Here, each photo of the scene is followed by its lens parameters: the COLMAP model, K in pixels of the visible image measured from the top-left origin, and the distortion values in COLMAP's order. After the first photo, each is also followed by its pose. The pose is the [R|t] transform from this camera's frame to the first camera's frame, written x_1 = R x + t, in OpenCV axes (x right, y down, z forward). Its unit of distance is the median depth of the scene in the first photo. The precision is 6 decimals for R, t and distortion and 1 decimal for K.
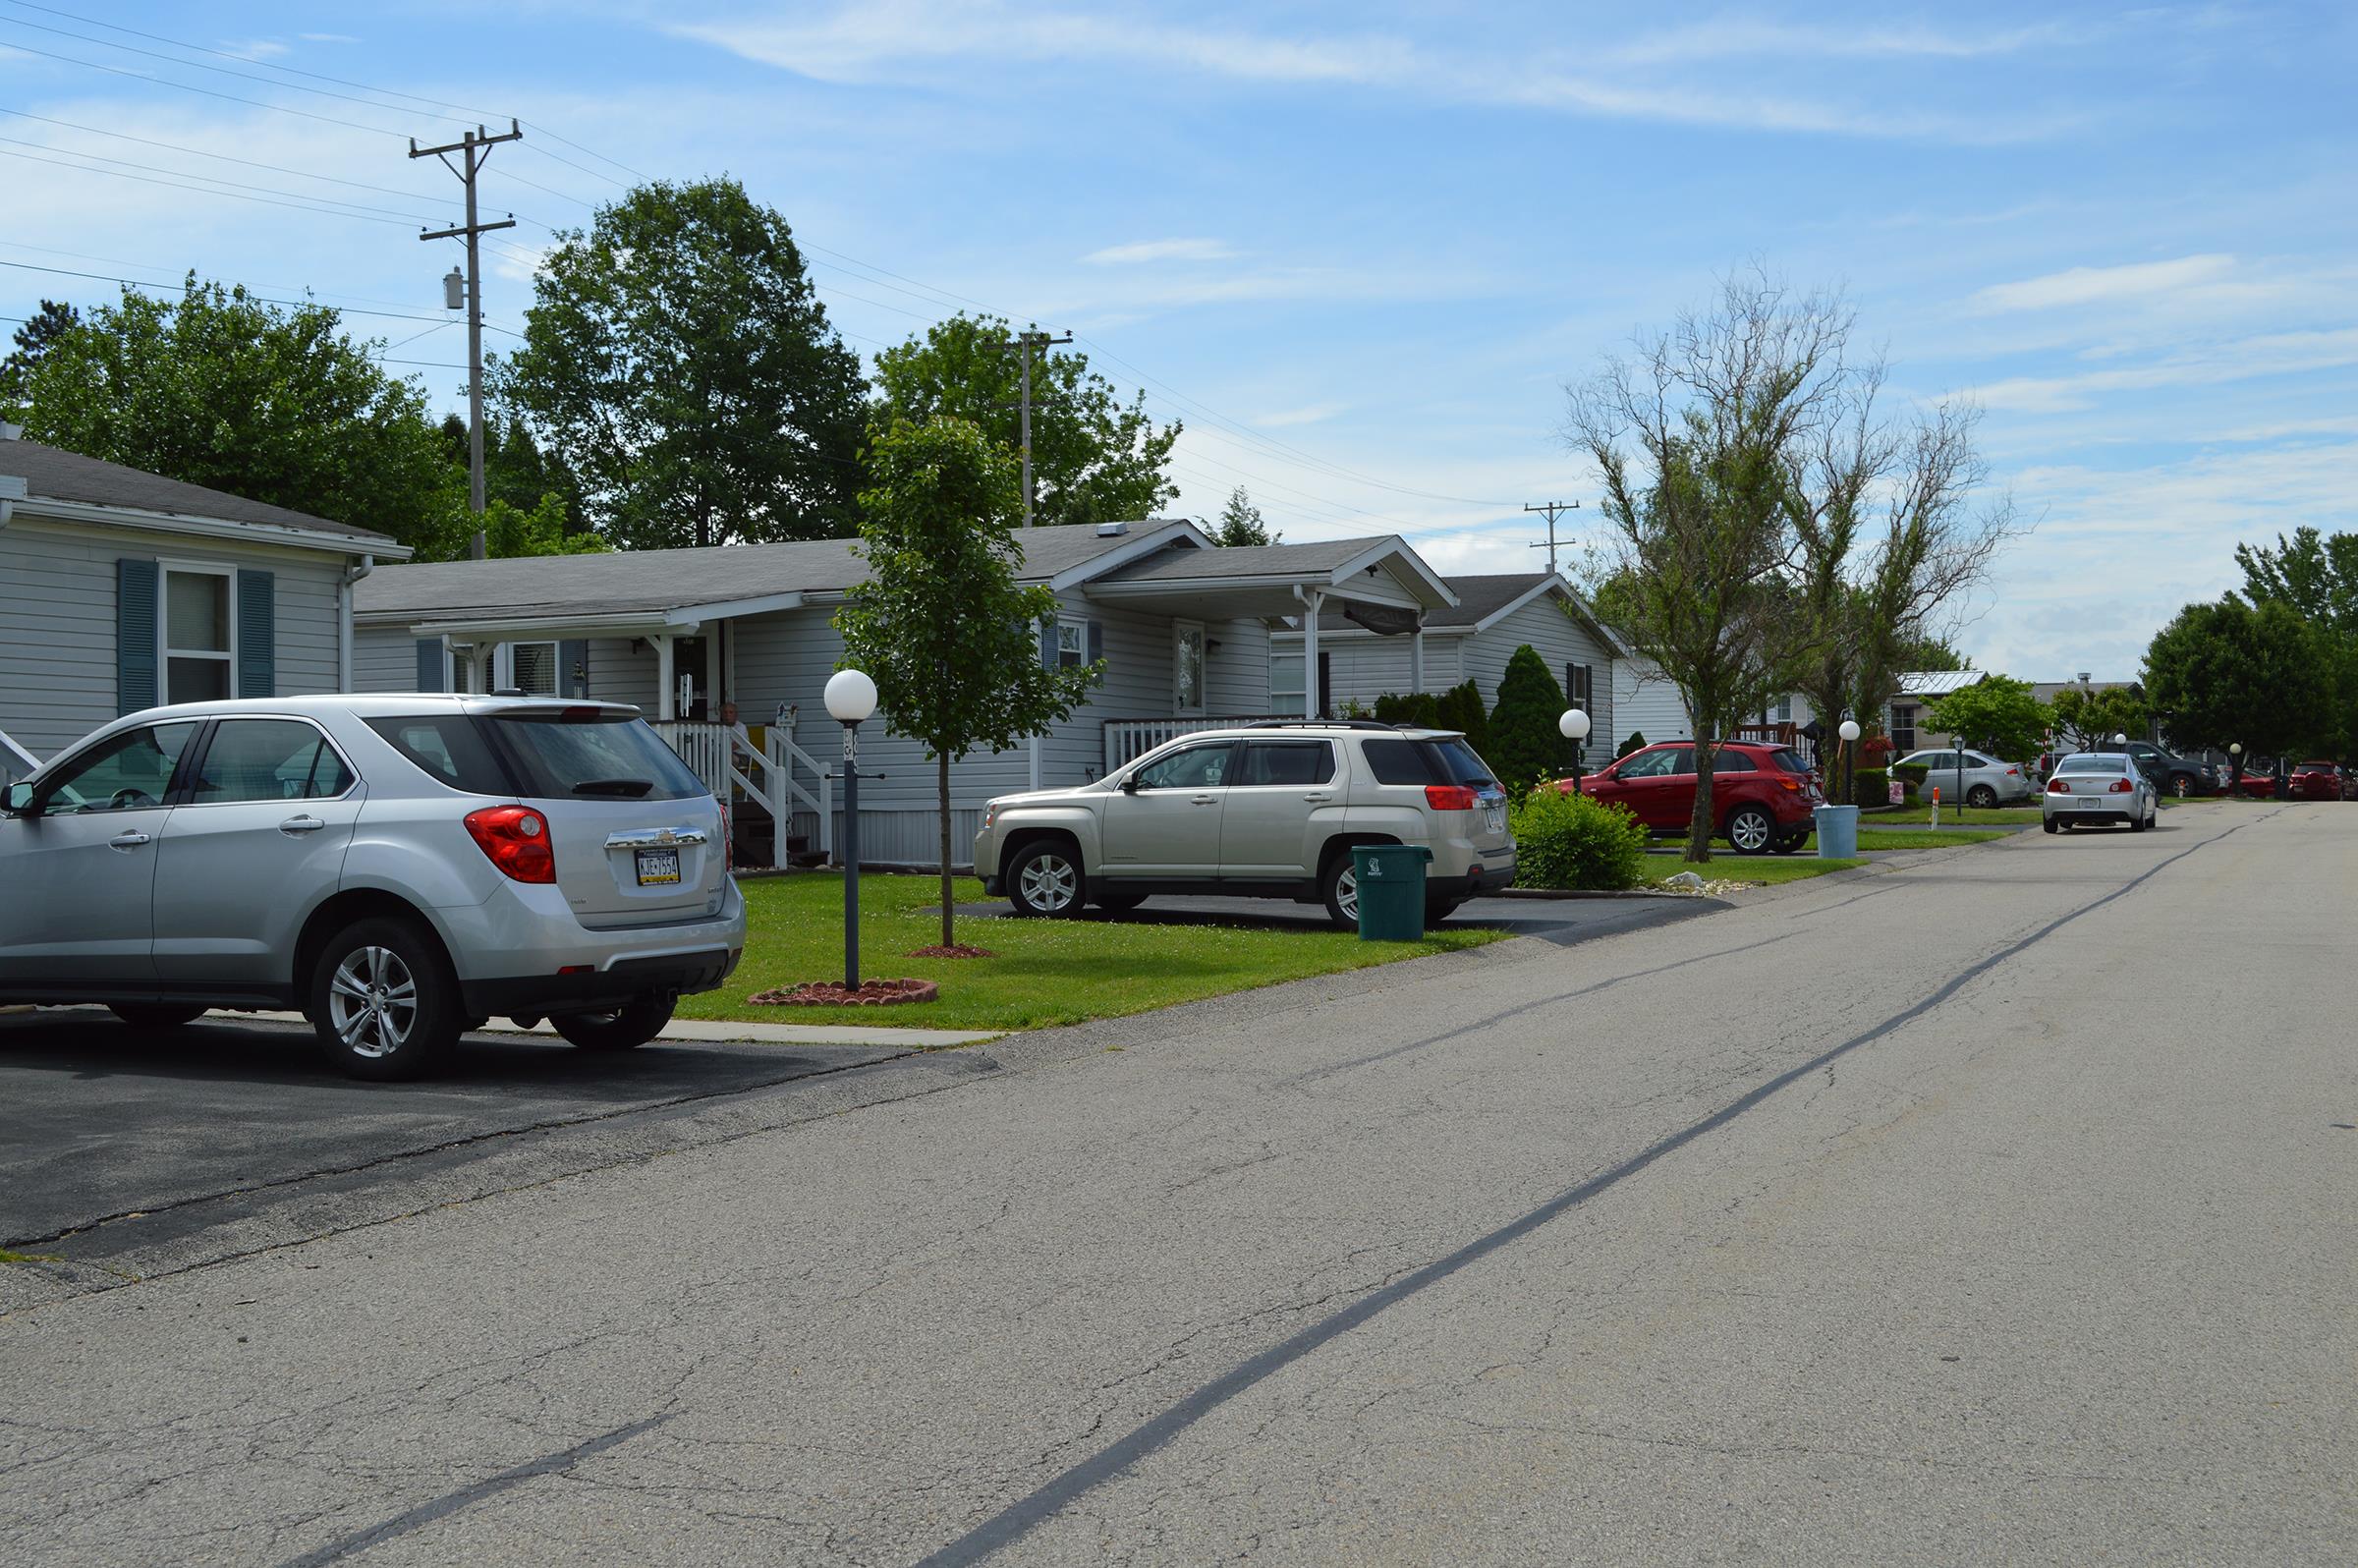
lens RADIAL K [[2914.8, 0, 1125.0], [0, 2914.8, 851.8], [0, 0, 1]] dist [0.000343, 0.000480]
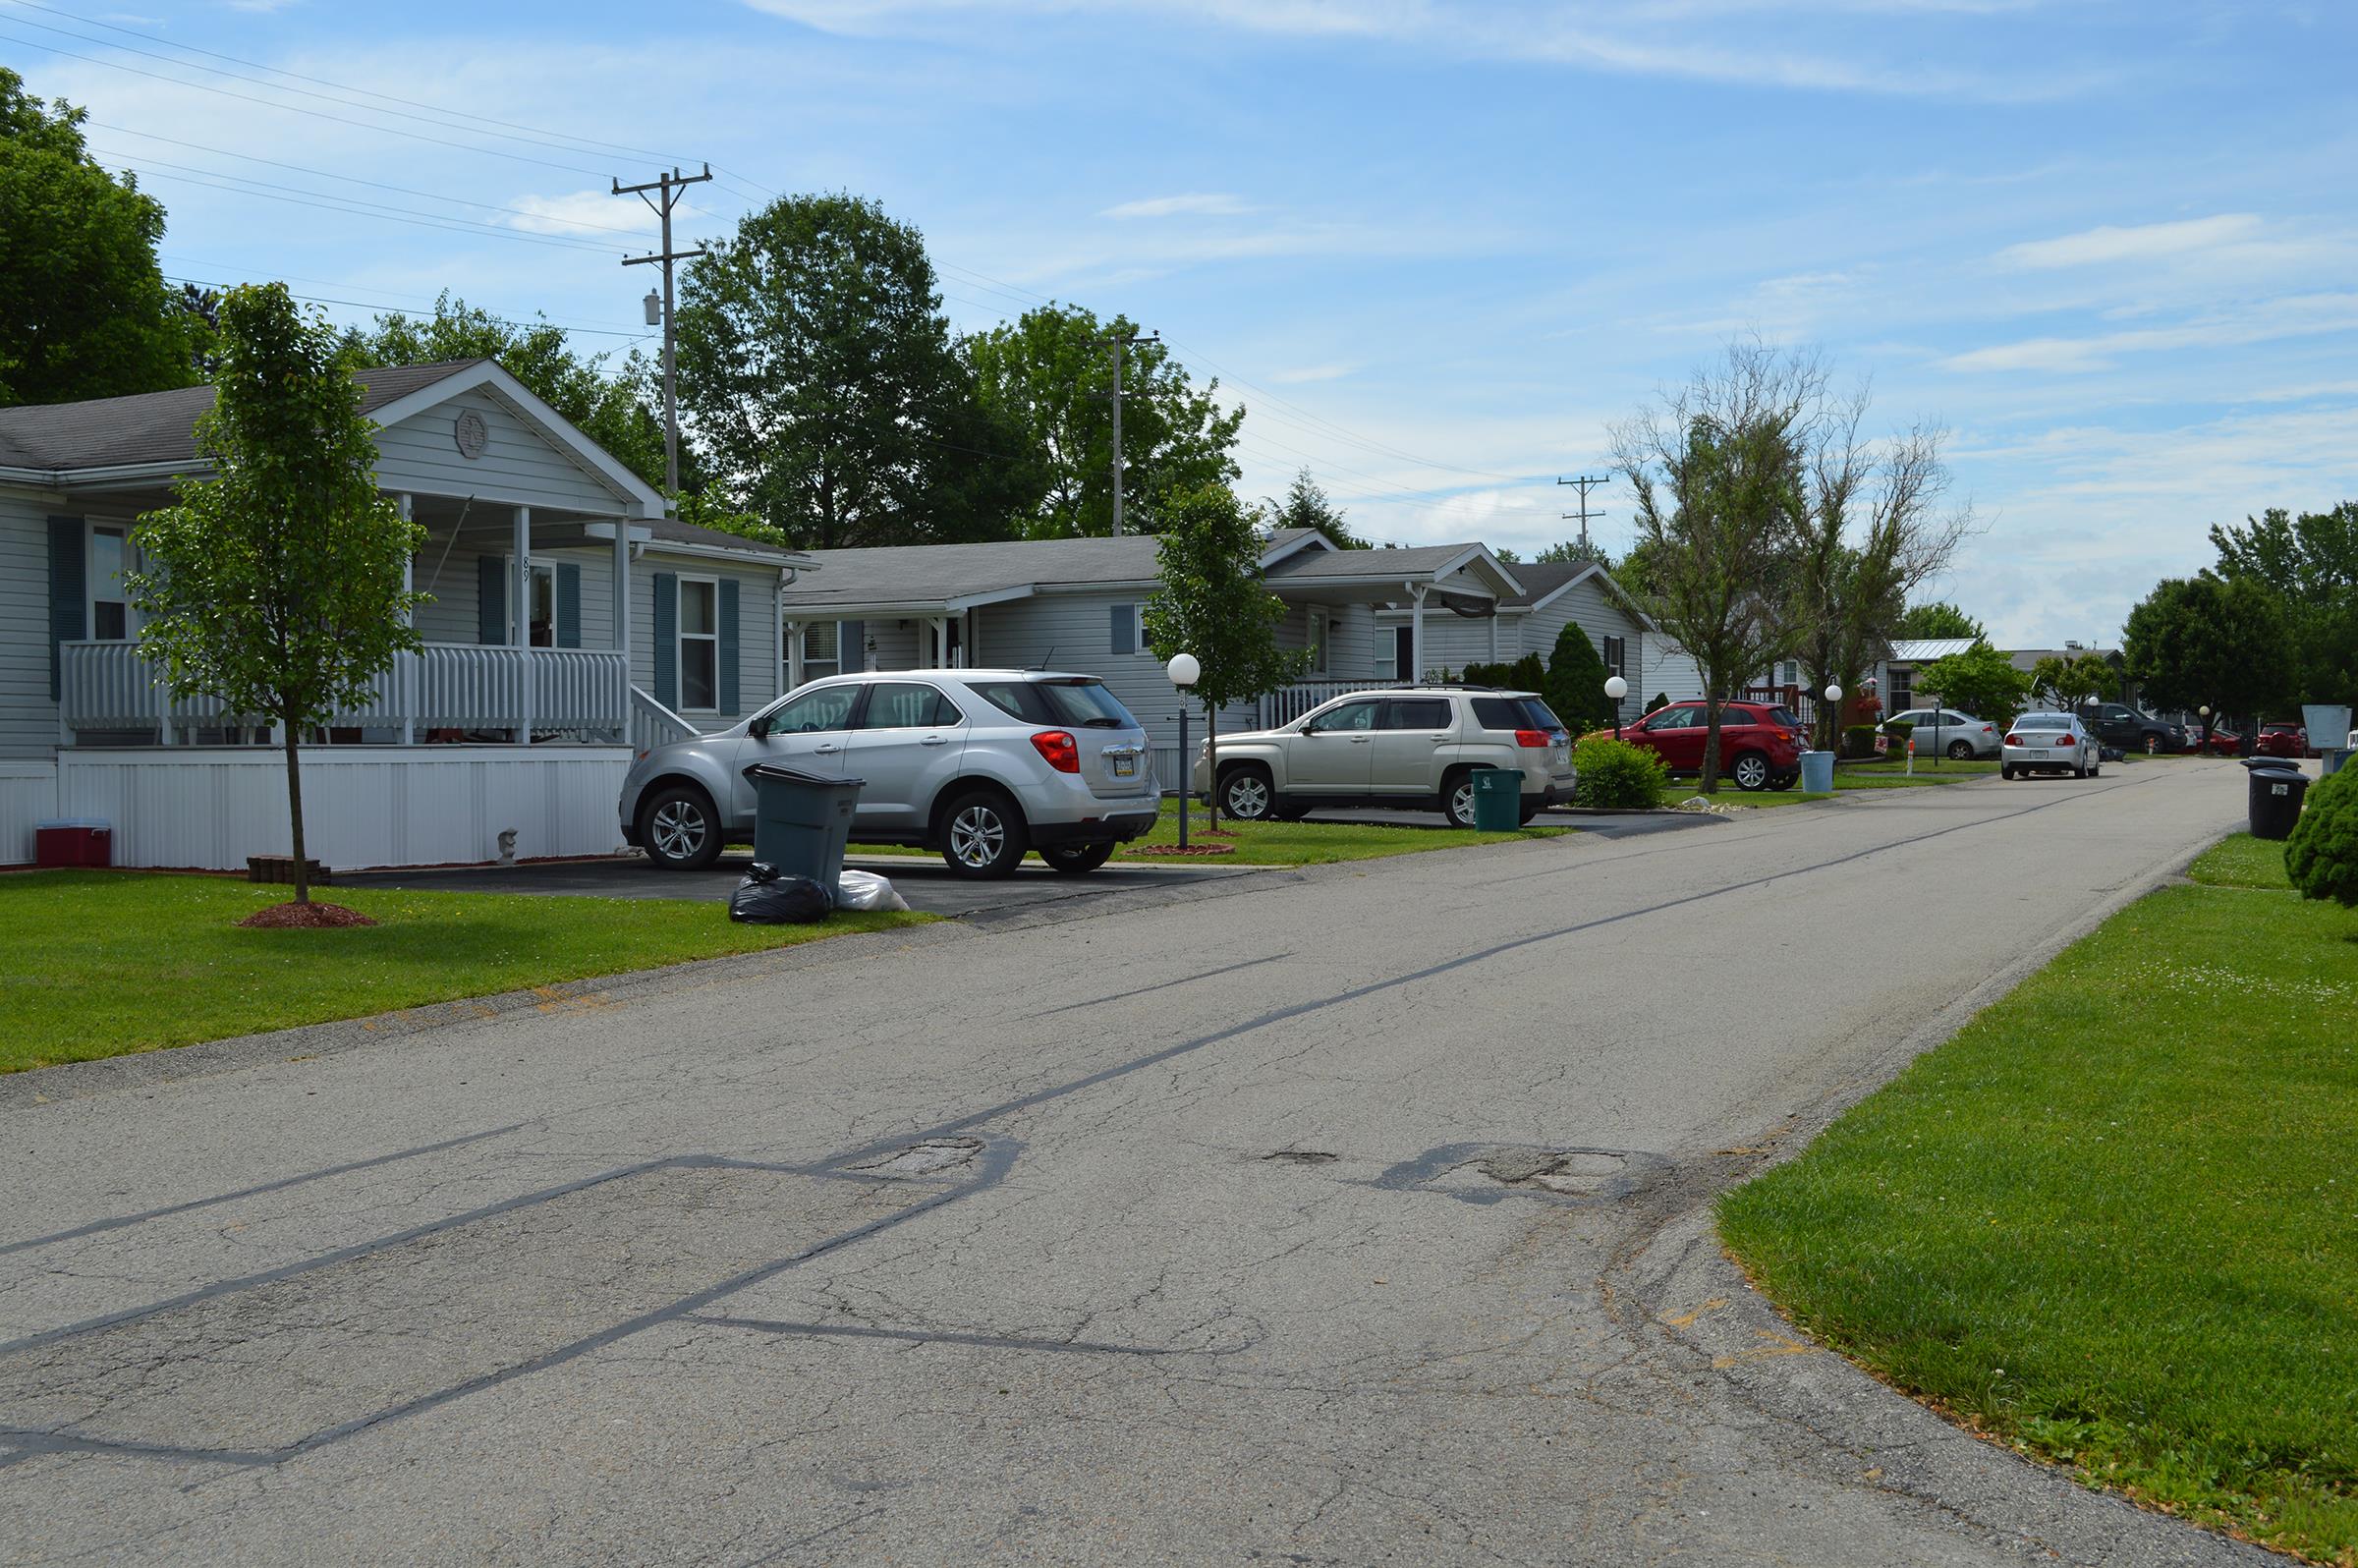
lens RADIAL K [[2950.9, 0, 1179.0], [0, 2950.9, 784.0], [0, 0, 1]] dist [-0.005711, -0.014702]
pose [[0.999916, 0.005283, 0.011874, -0.037560], [-0.005177, 0.999947, -0.008927, 0.008336], [-0.011920, 0.008865, 0.999890, -0.213781]]
